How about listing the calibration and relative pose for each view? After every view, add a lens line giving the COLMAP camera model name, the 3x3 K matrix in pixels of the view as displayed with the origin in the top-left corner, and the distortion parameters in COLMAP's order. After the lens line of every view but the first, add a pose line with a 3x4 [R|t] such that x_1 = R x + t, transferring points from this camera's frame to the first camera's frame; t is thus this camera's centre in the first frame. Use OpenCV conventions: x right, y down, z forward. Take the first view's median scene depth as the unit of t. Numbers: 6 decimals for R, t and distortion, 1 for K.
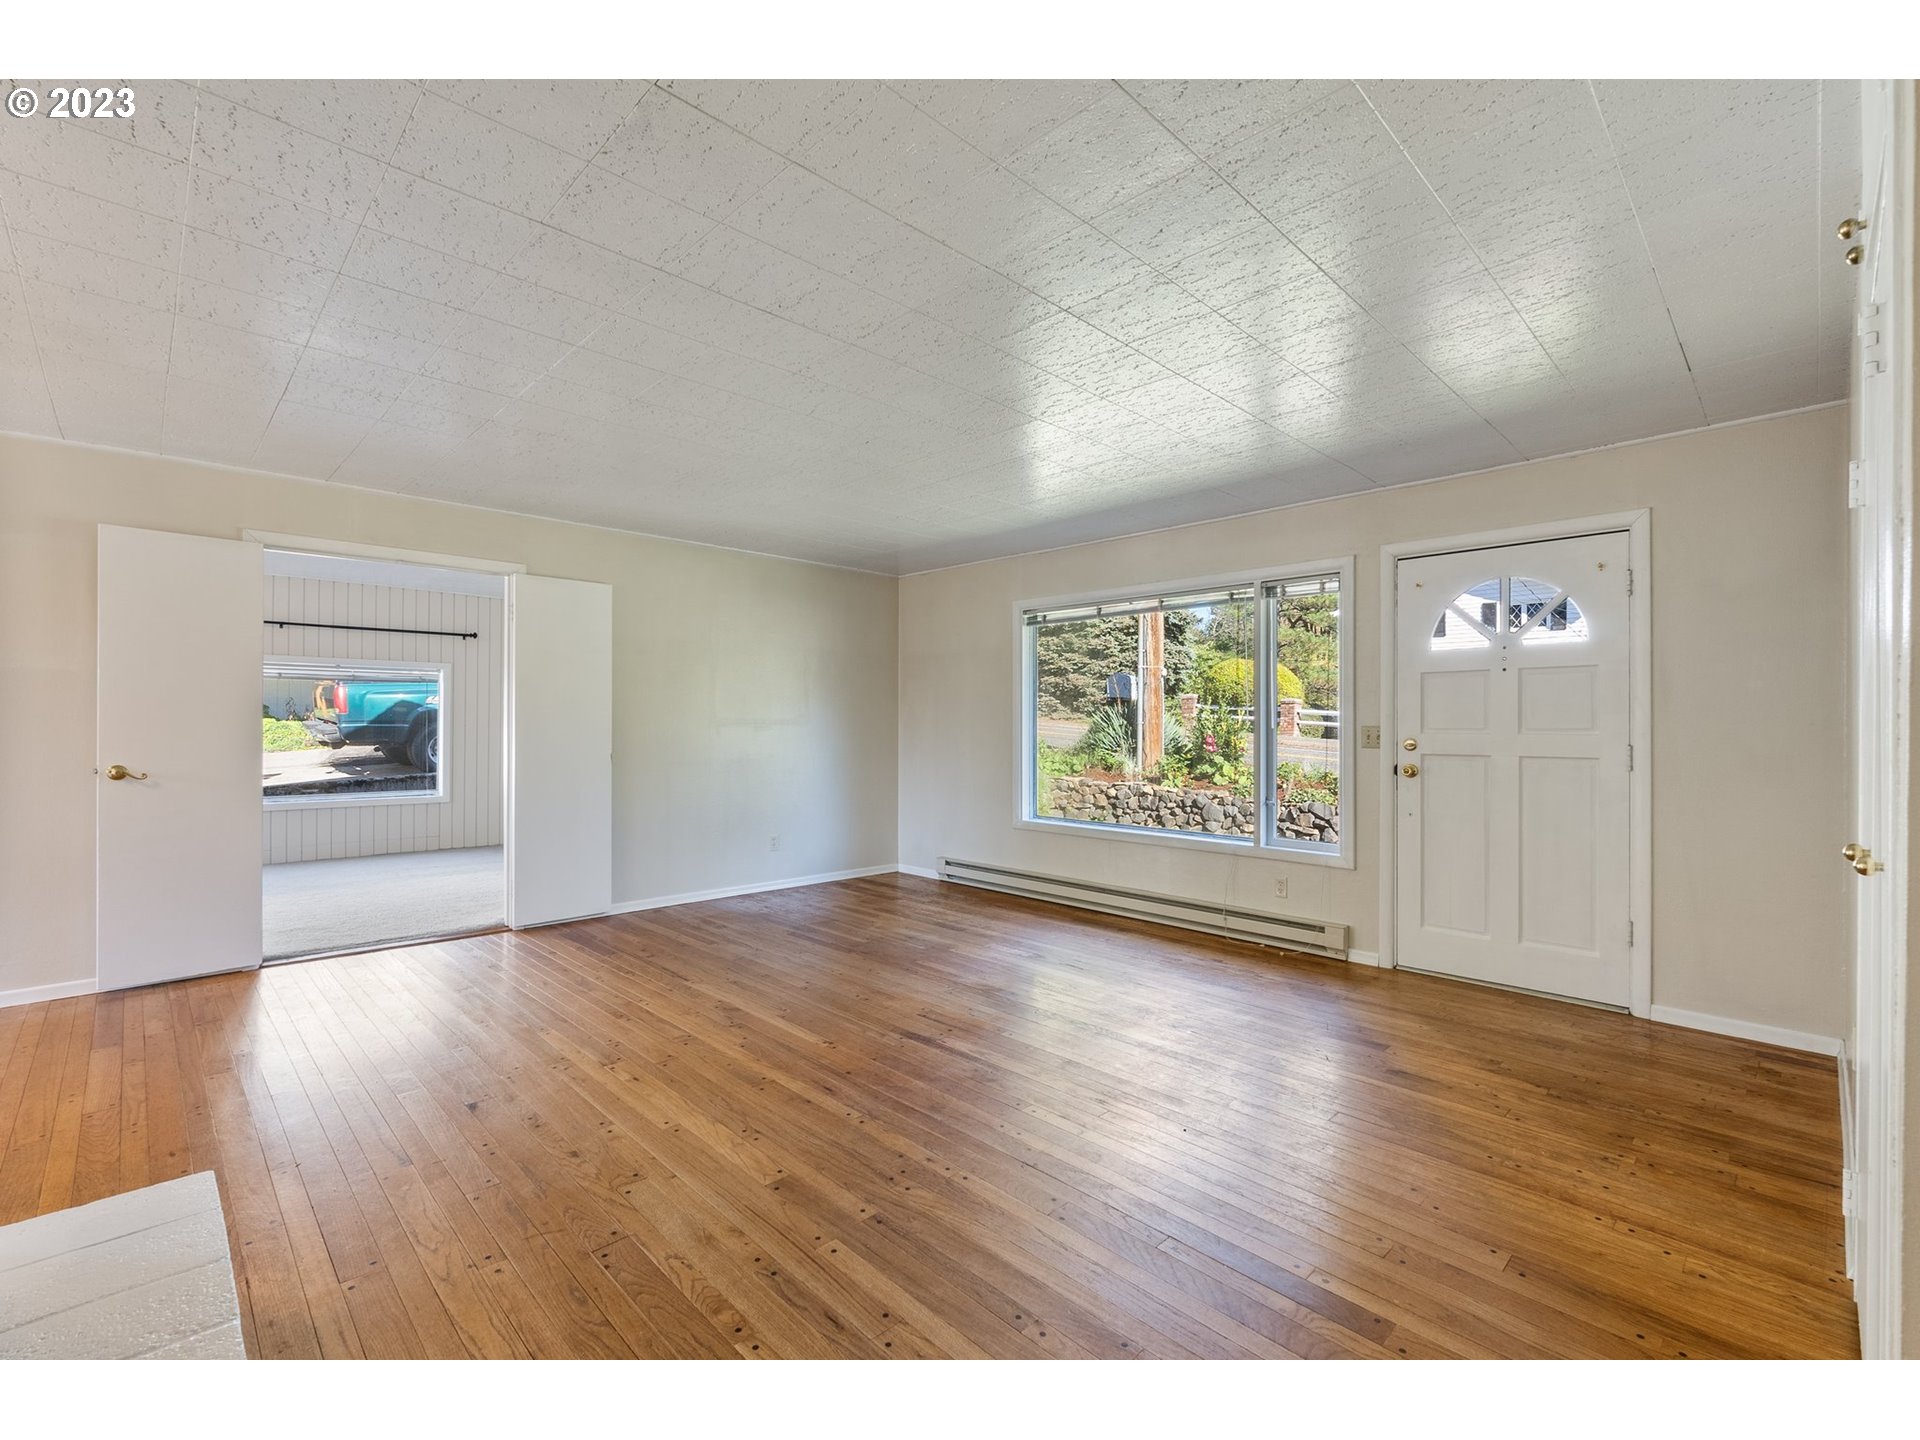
lens RADIAL K [[847.9, 0, 960.0], [0, 847.9, 720.0], [0, 0, 1]] dist [-0.003915, 0.000114]
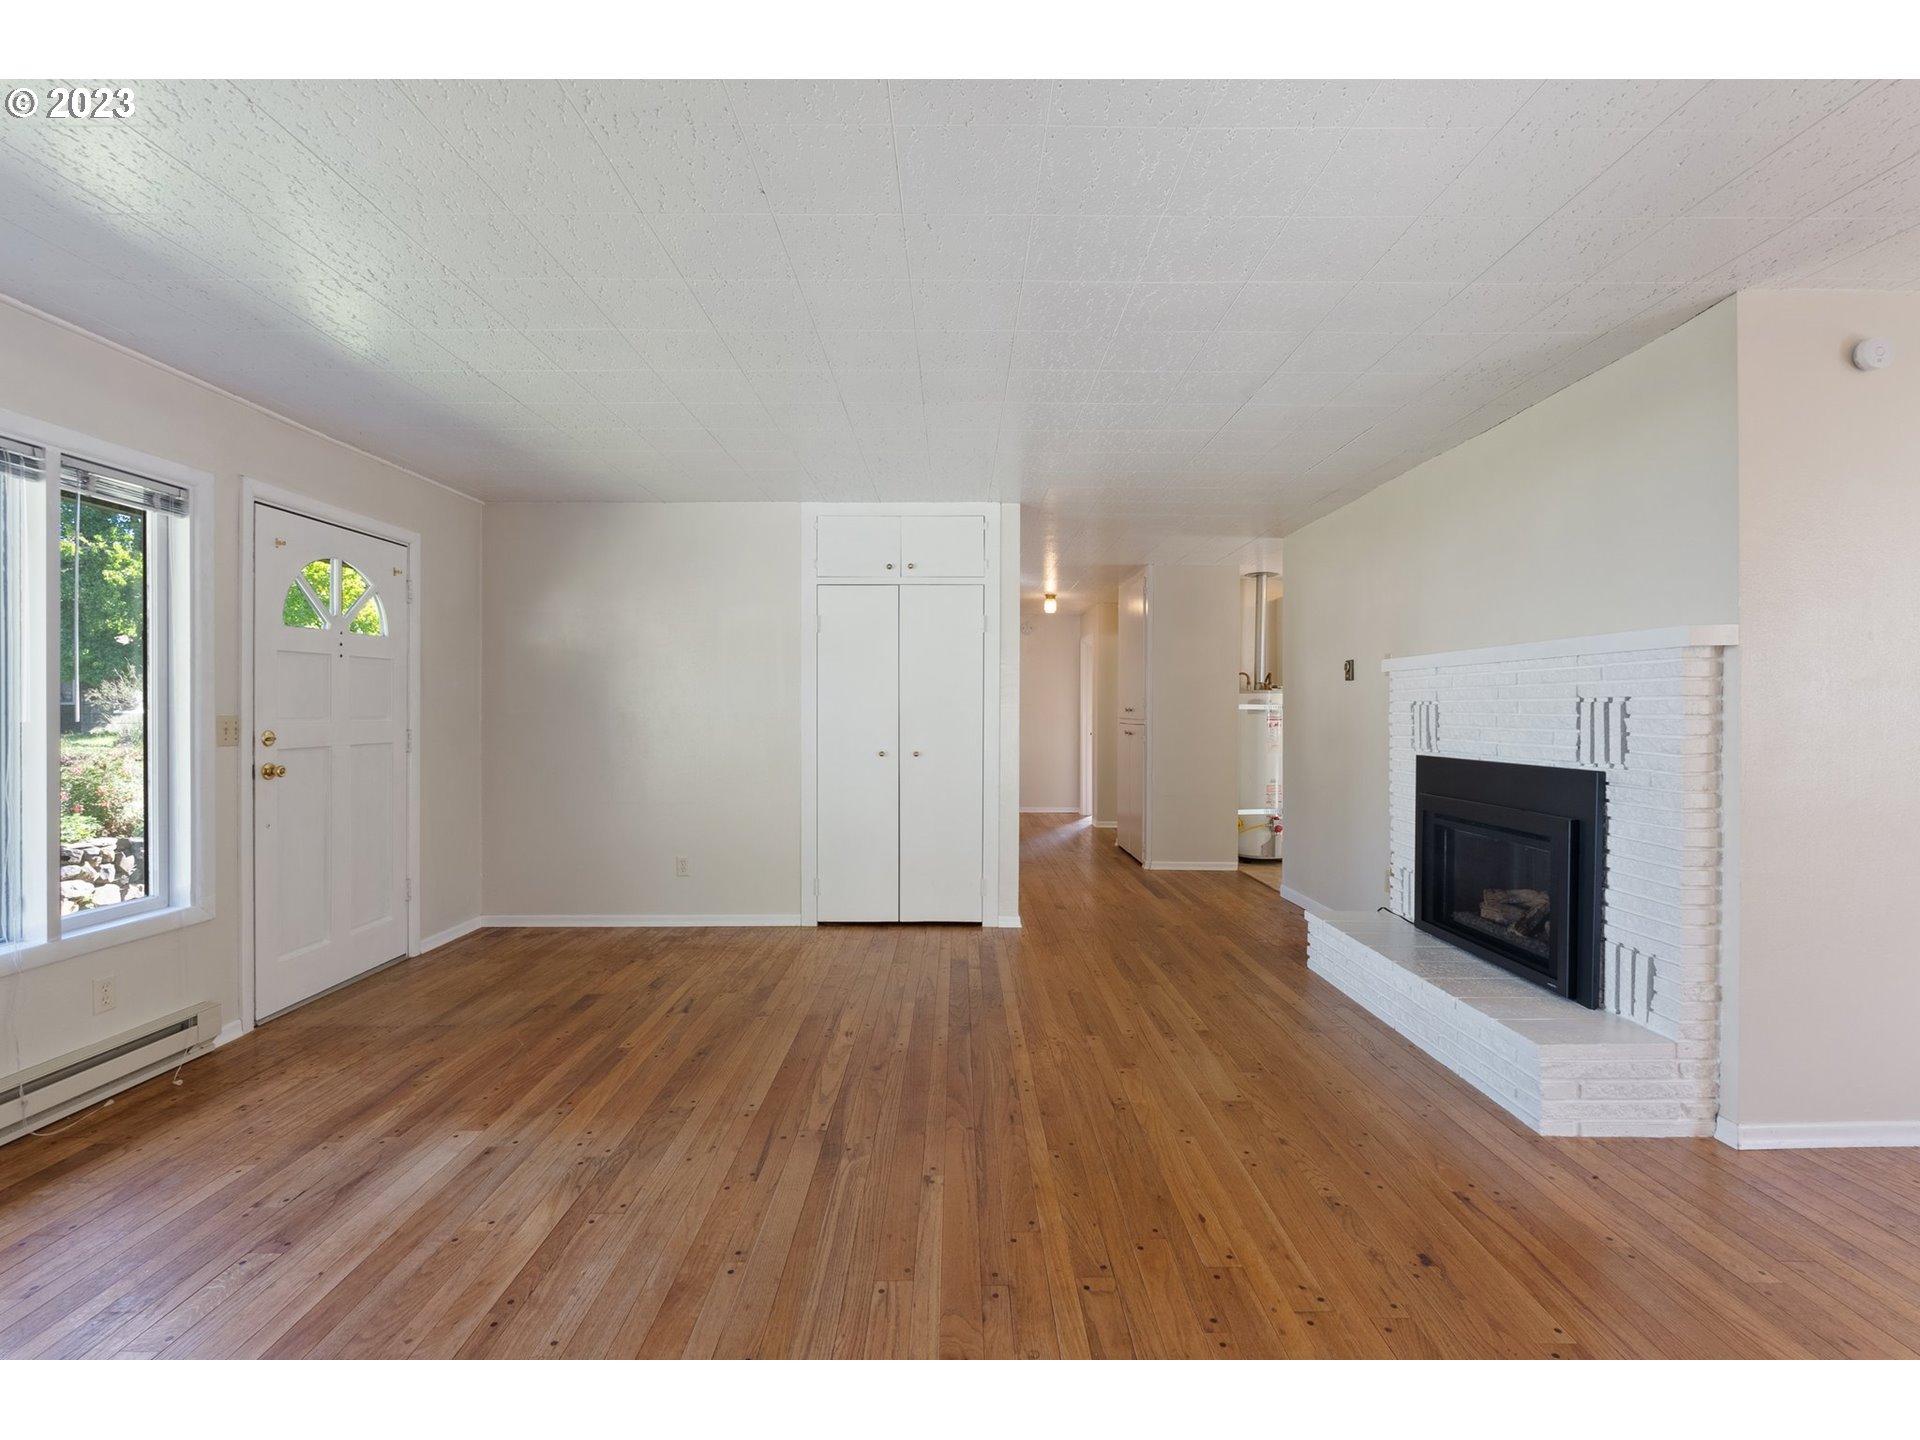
lens RADIAL K [[848.7, 0, 955.7], [0, 848.7, 713.2], [0, 0, 1]] dist [-0.005127, 0.000407]
pose [[-0.713701, -0.006871, 0.700417, -0.491778], [-0.007603, 0.999969, 0.002063, -0.001422], [-0.700409, -0.003852, -0.713731, 1.113857]]
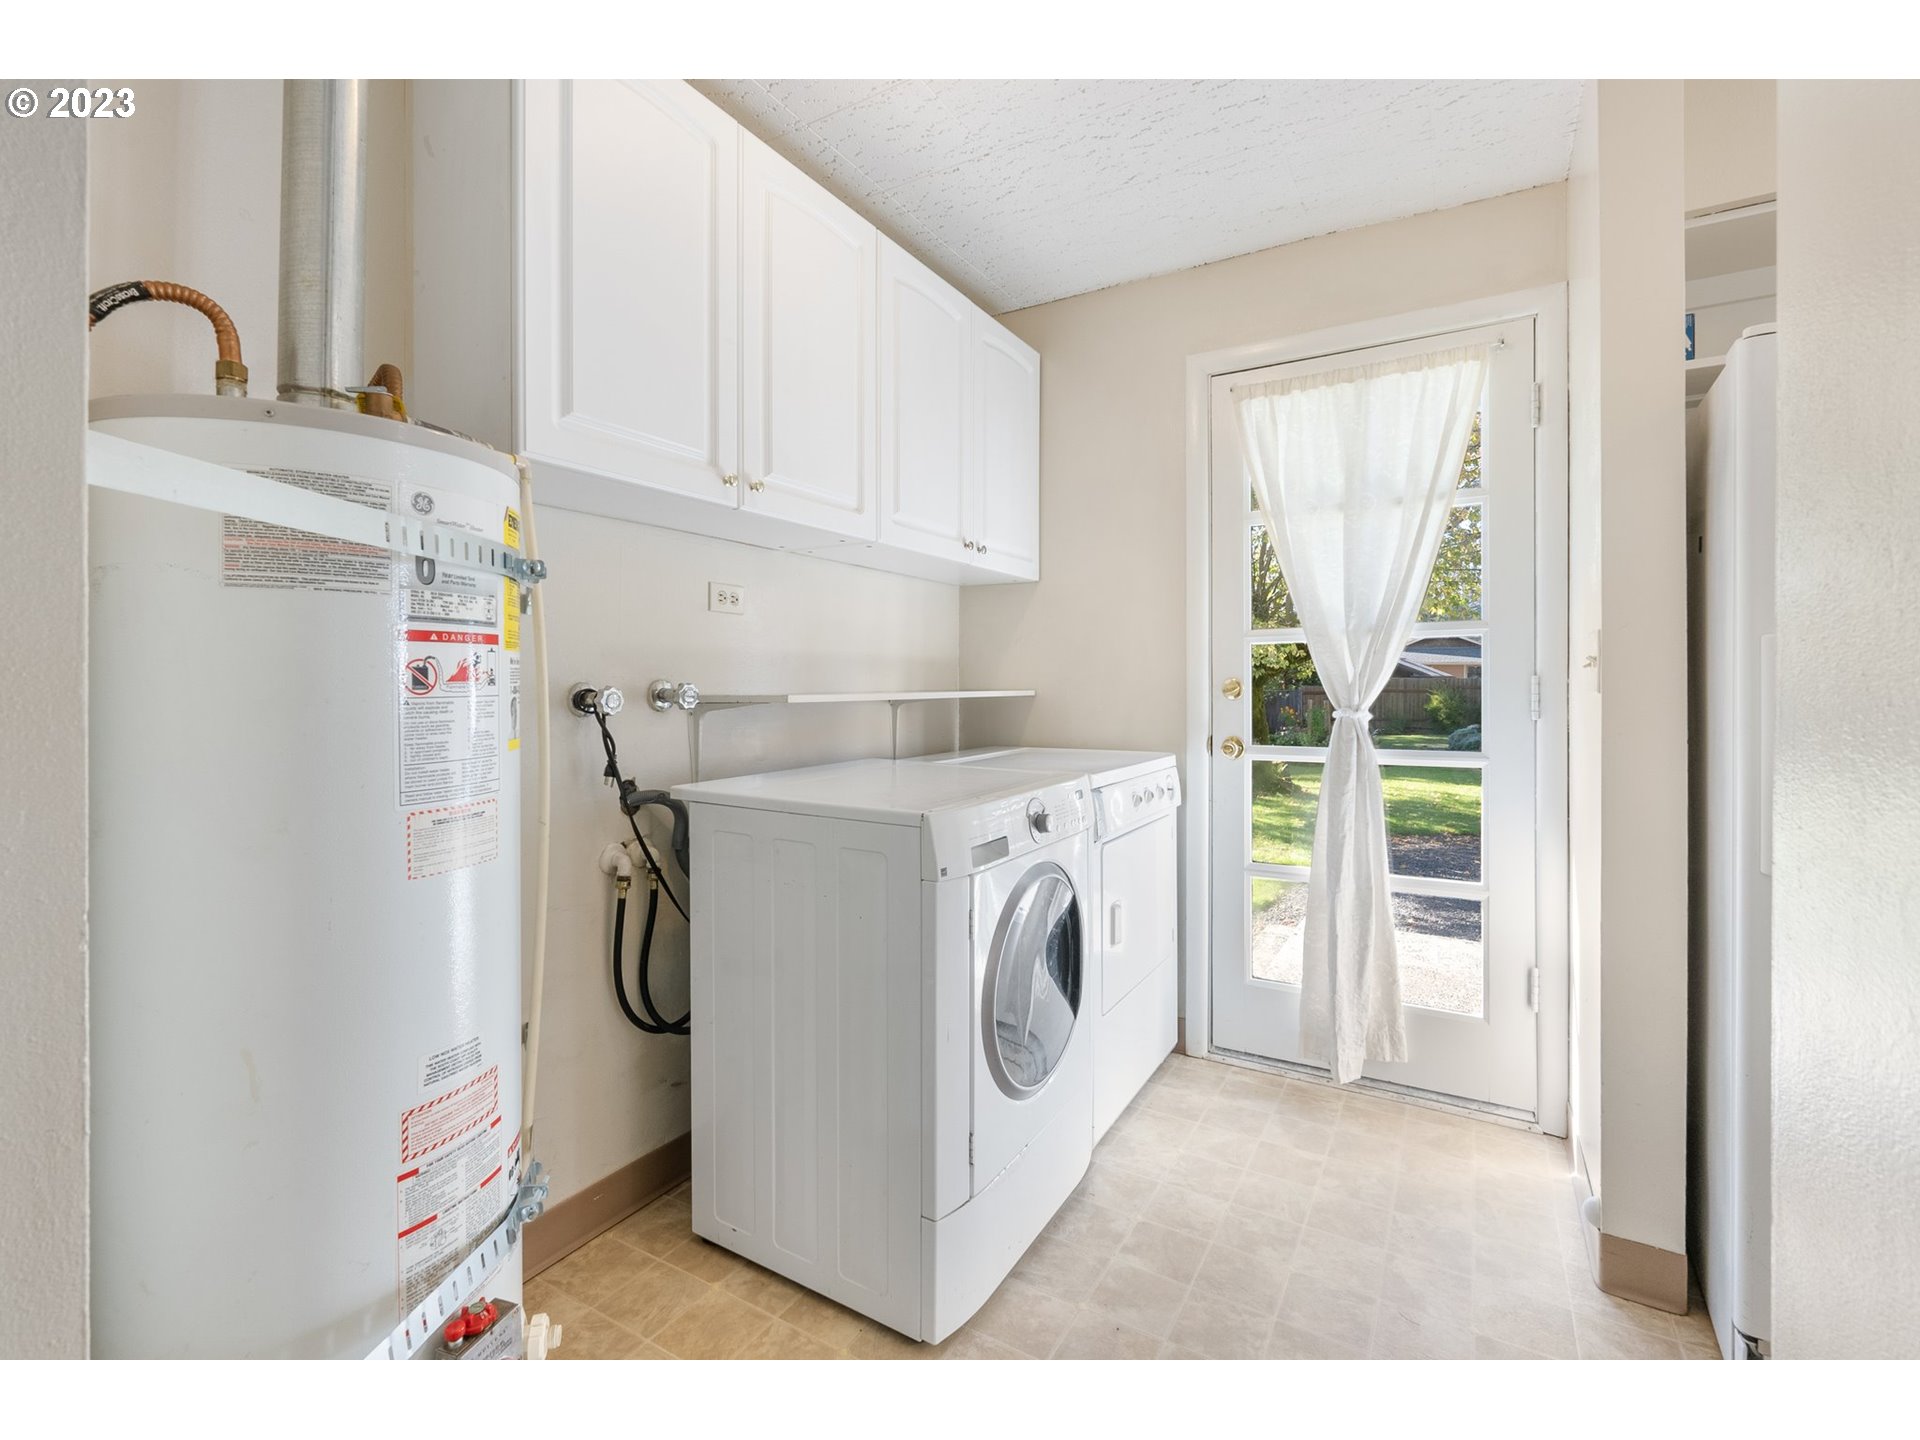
lens RADIAL K [[848.7, 0, 955.7], [0, 848.7, 713.2], [0, 0, 1]] dist [-0.005127, 0.000407]
pose [[-0.966784, -0.006126, -0.255520, 0.151442], [-0.012680, 0.999631, 0.024009, 0.024390], [0.255279, 0.026452, -0.966506, -0.243992]]
